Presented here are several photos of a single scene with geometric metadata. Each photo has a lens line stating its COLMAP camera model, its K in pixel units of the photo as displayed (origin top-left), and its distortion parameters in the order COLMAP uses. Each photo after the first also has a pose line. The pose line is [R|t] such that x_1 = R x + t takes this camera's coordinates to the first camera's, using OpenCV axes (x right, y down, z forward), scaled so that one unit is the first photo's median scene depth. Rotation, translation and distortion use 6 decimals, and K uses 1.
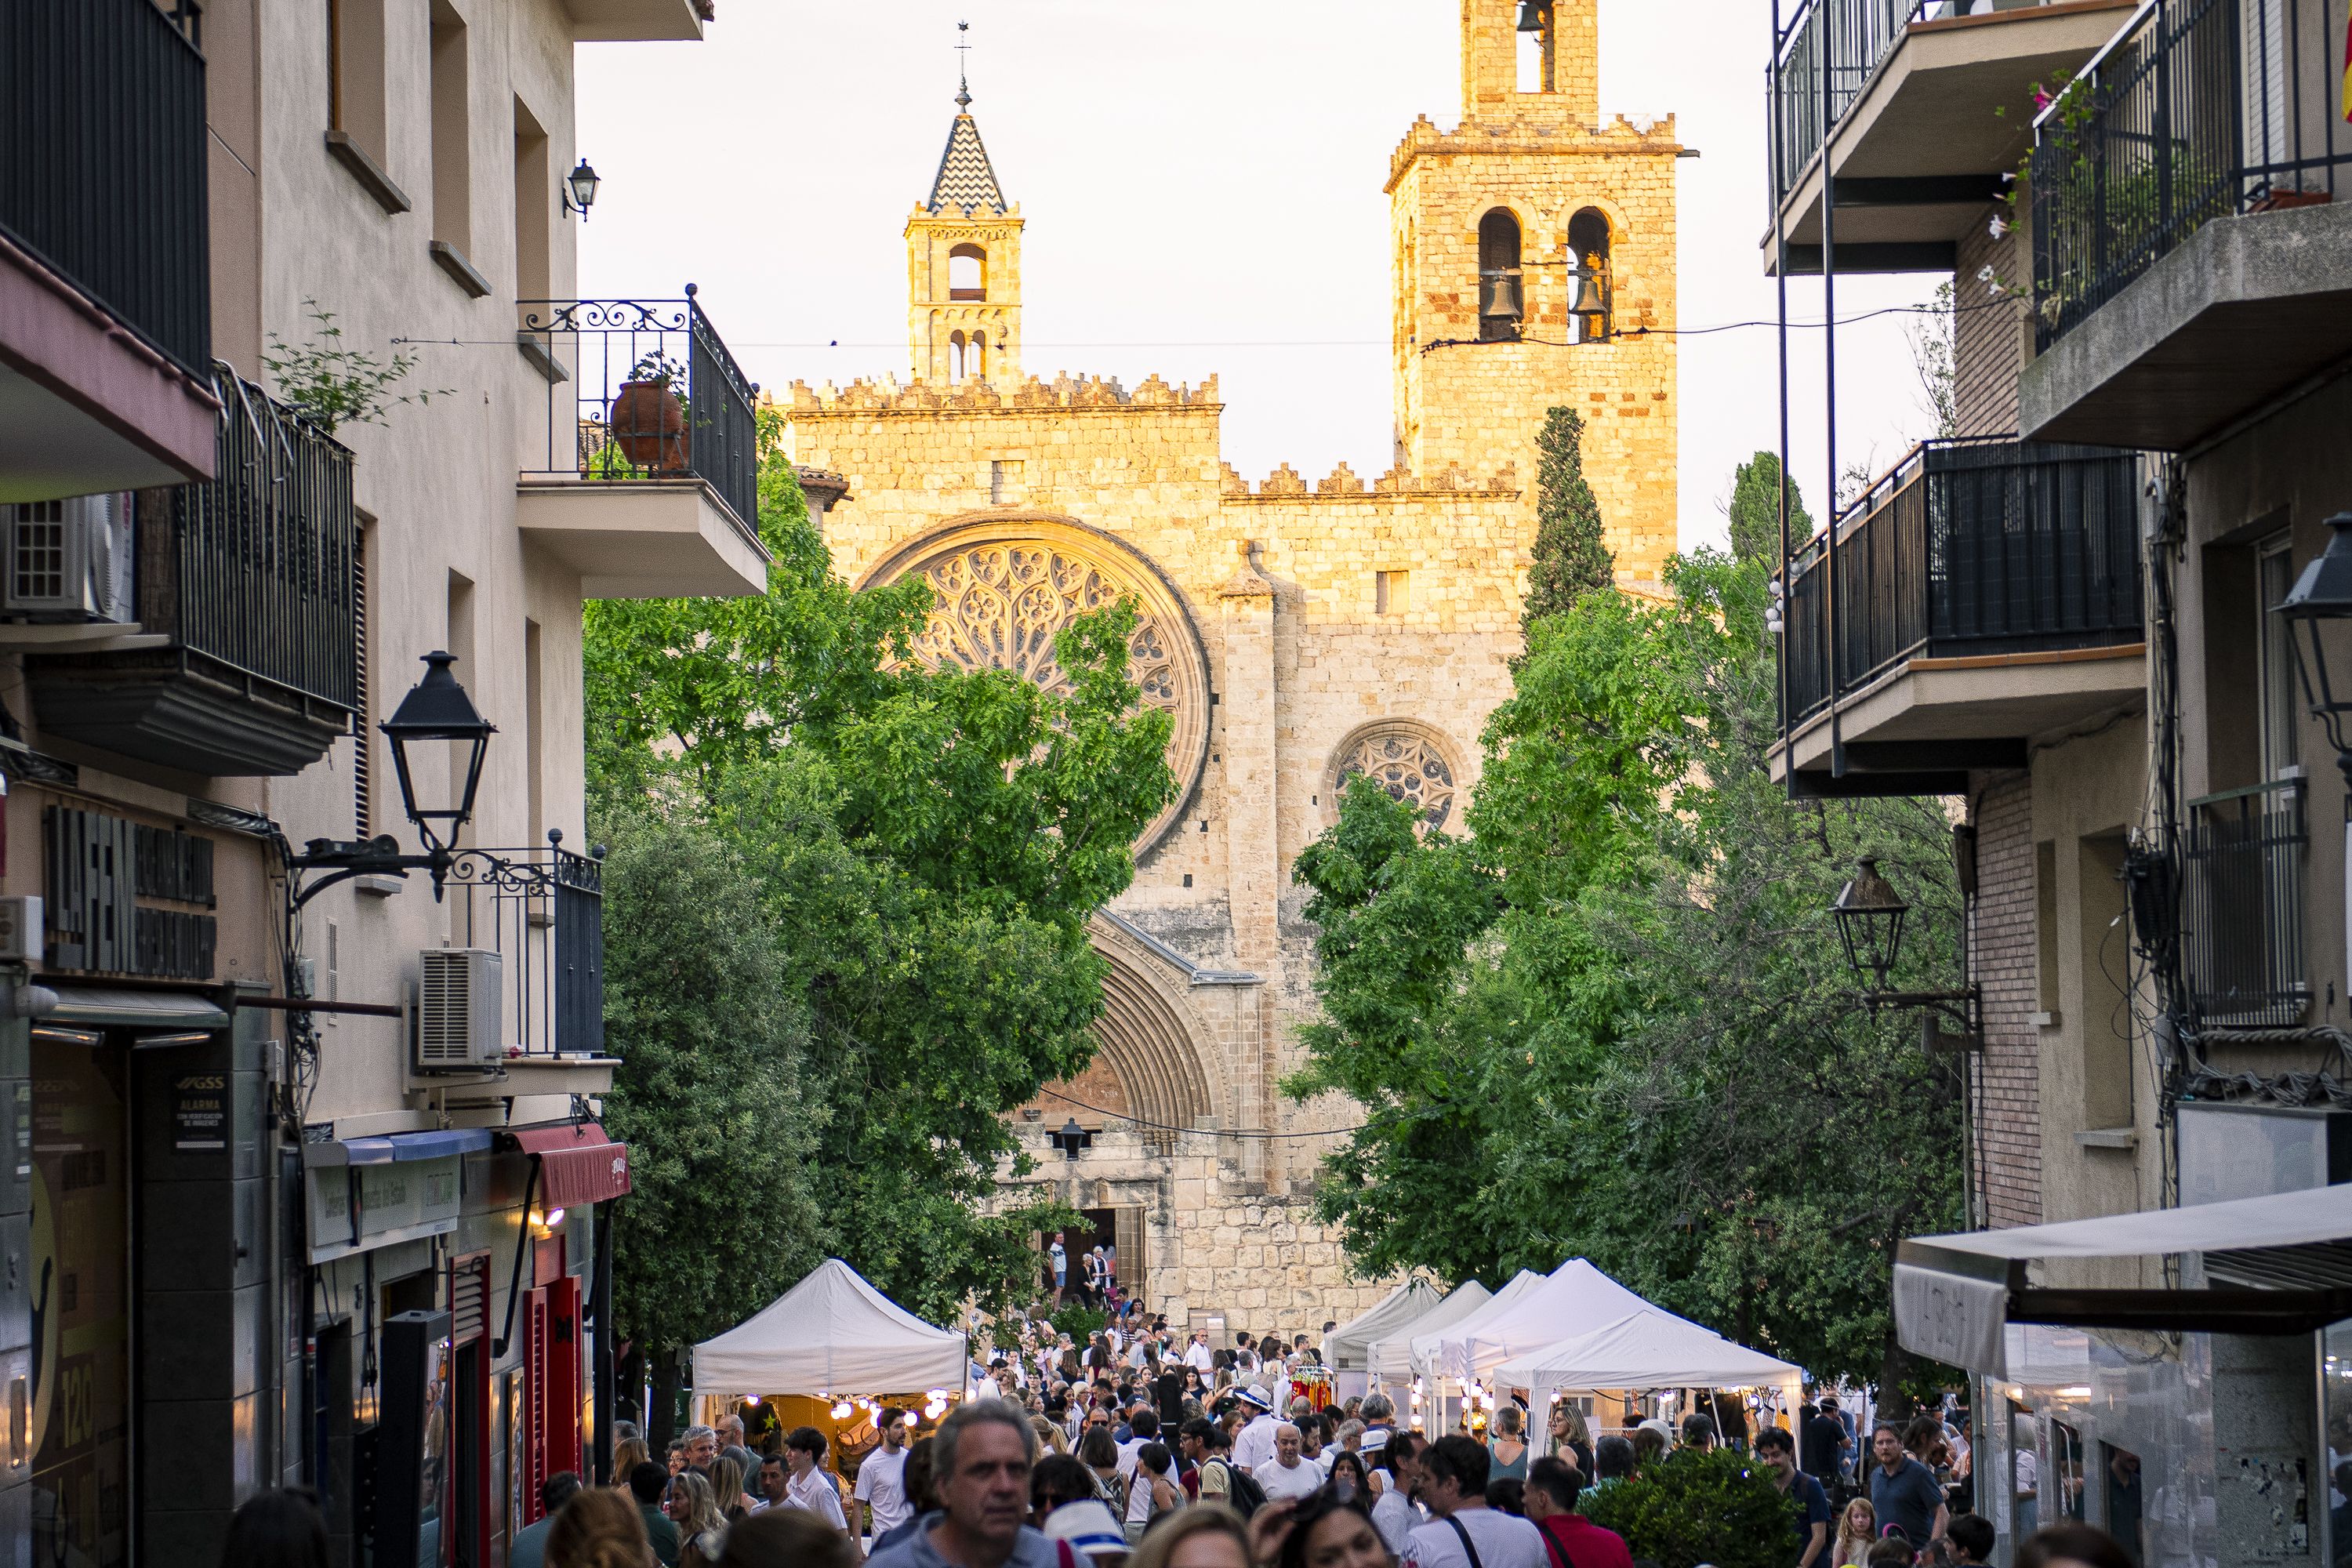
lens RADIAL K [[5670.5, 0, 1176.0], [0, 5670.5, 784.0], [0, 0, 1]] dist [0.048196, -0.009764]
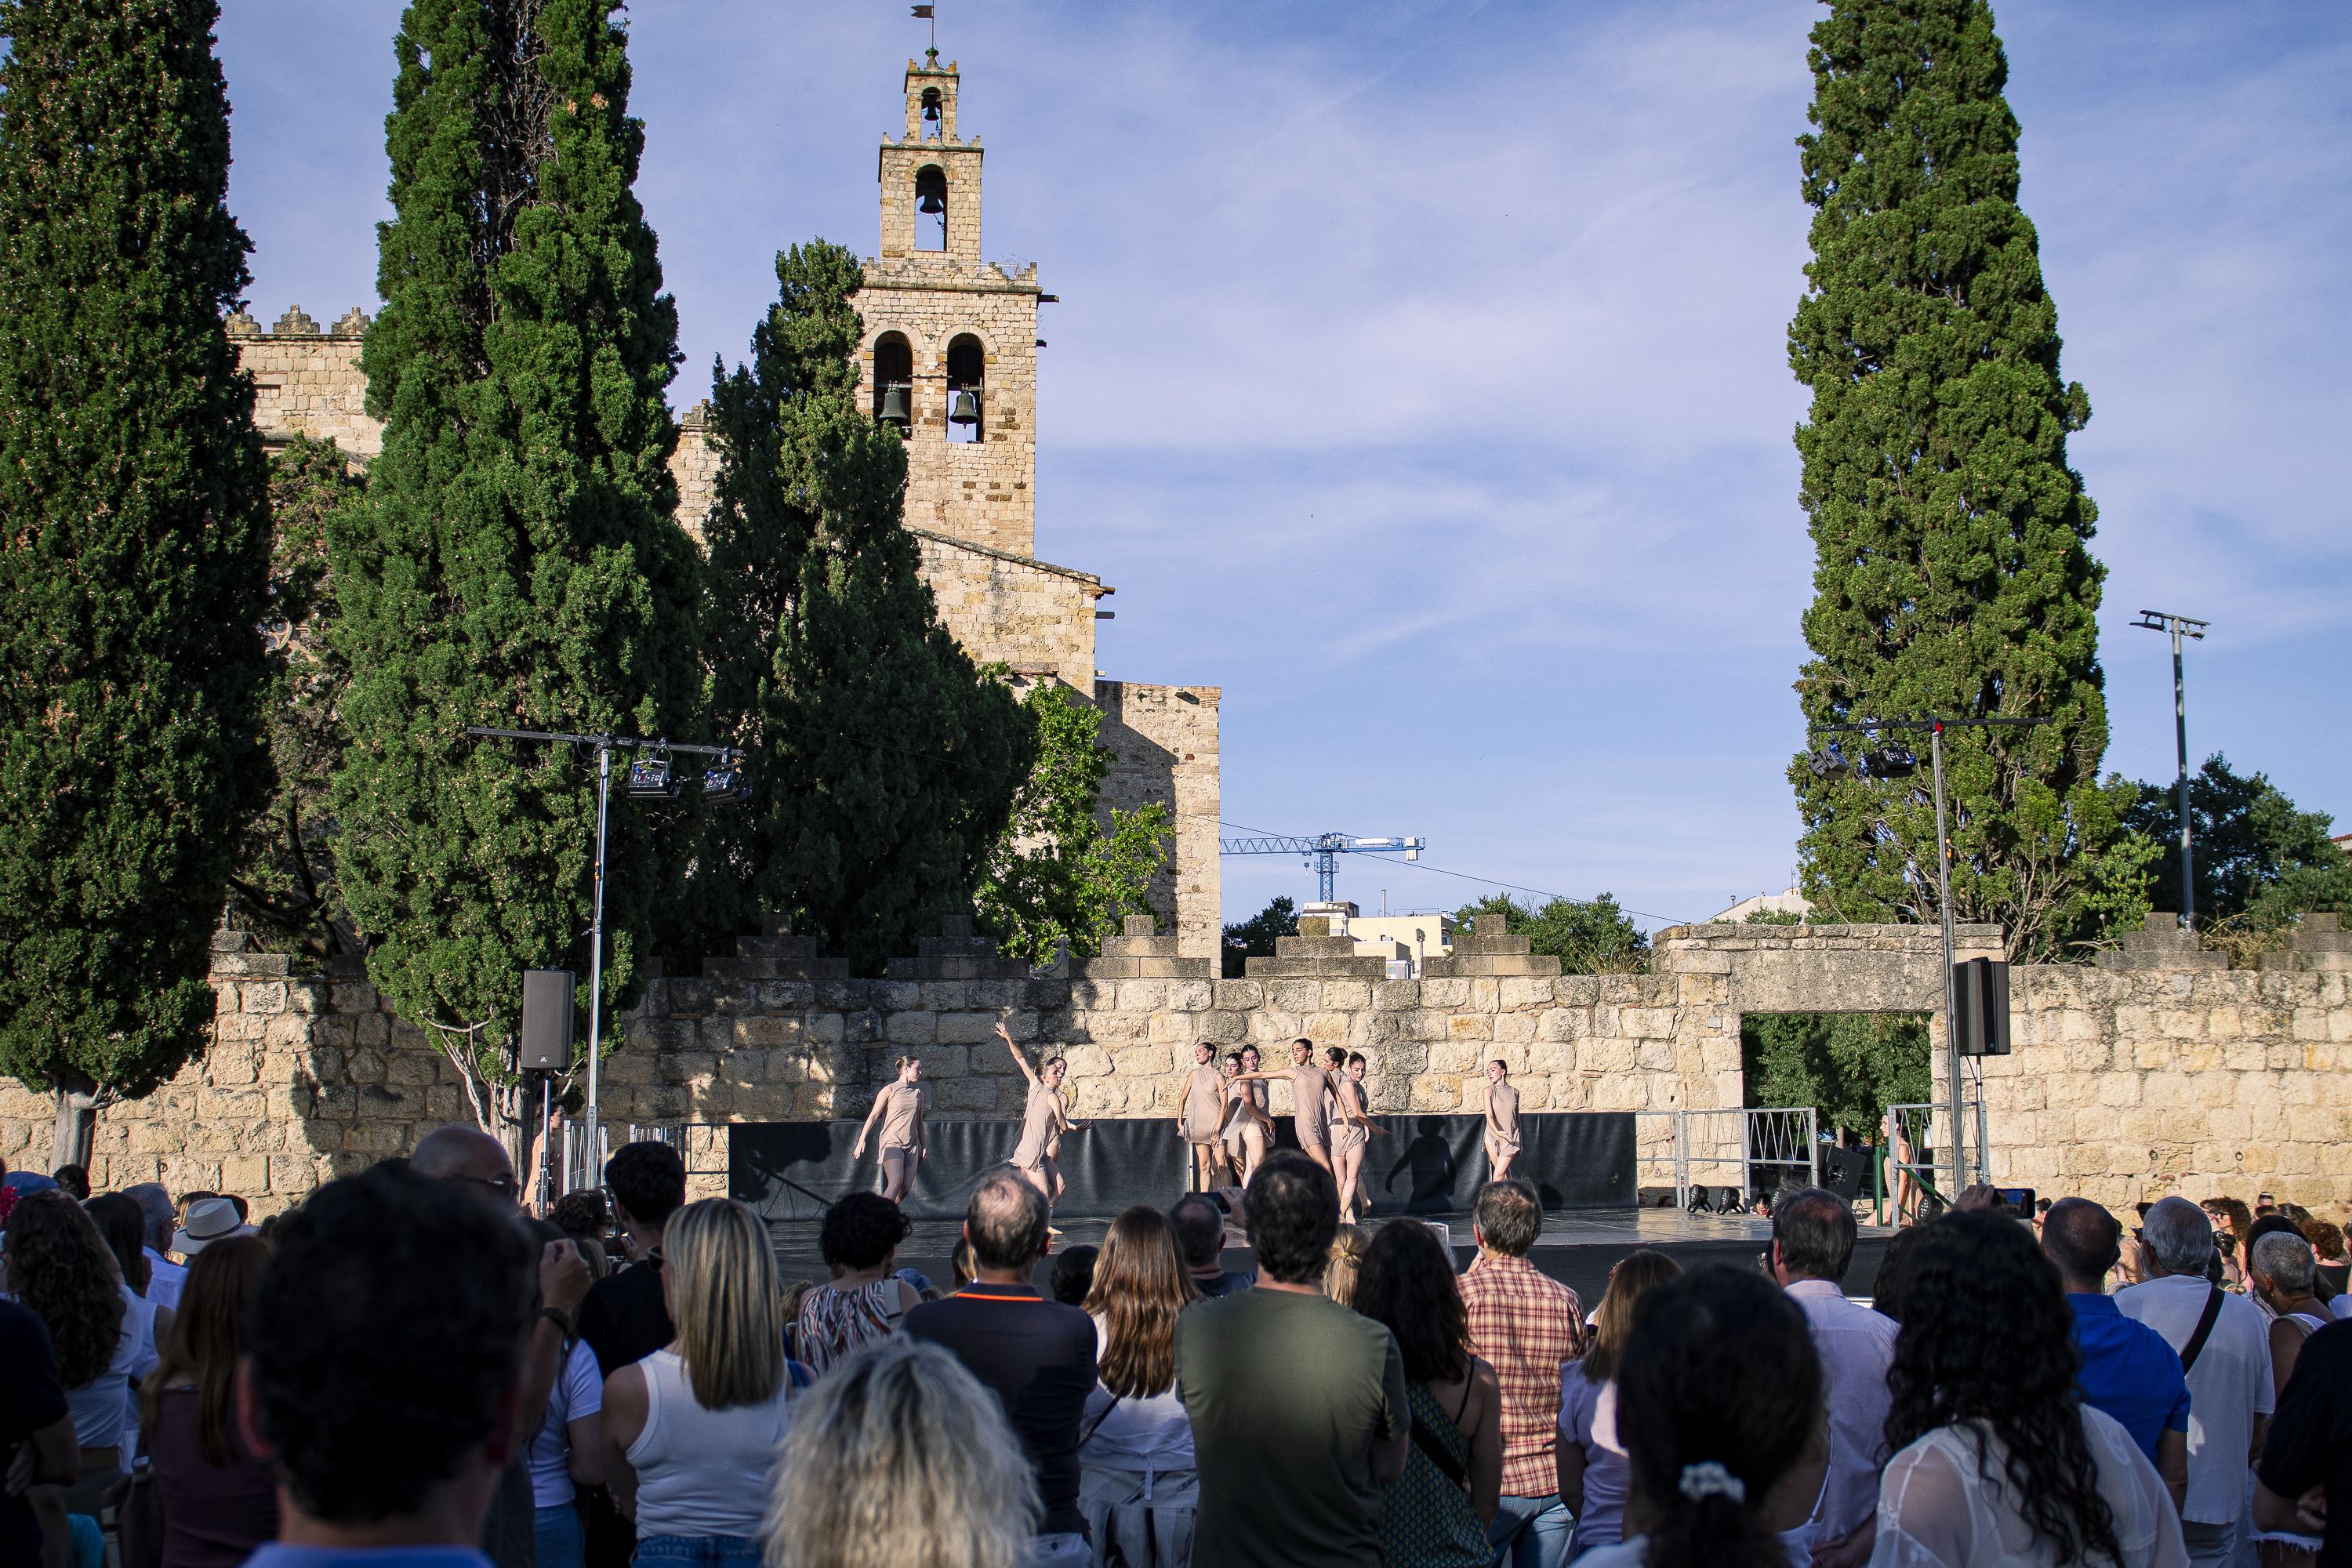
lens RADIAL K [[2705.5, 0, 1247.0], [0, 2705.5, 843.3], [0, 0, 1]] dist [-0.037047, -0.023393]
pose [[0.997457, 0.011776, 0.070298, 0.114875], [-0.007669, 0.998263, -0.058420, 0.053091], [-0.070863, 0.057732, 0.995814, 0.506496]]
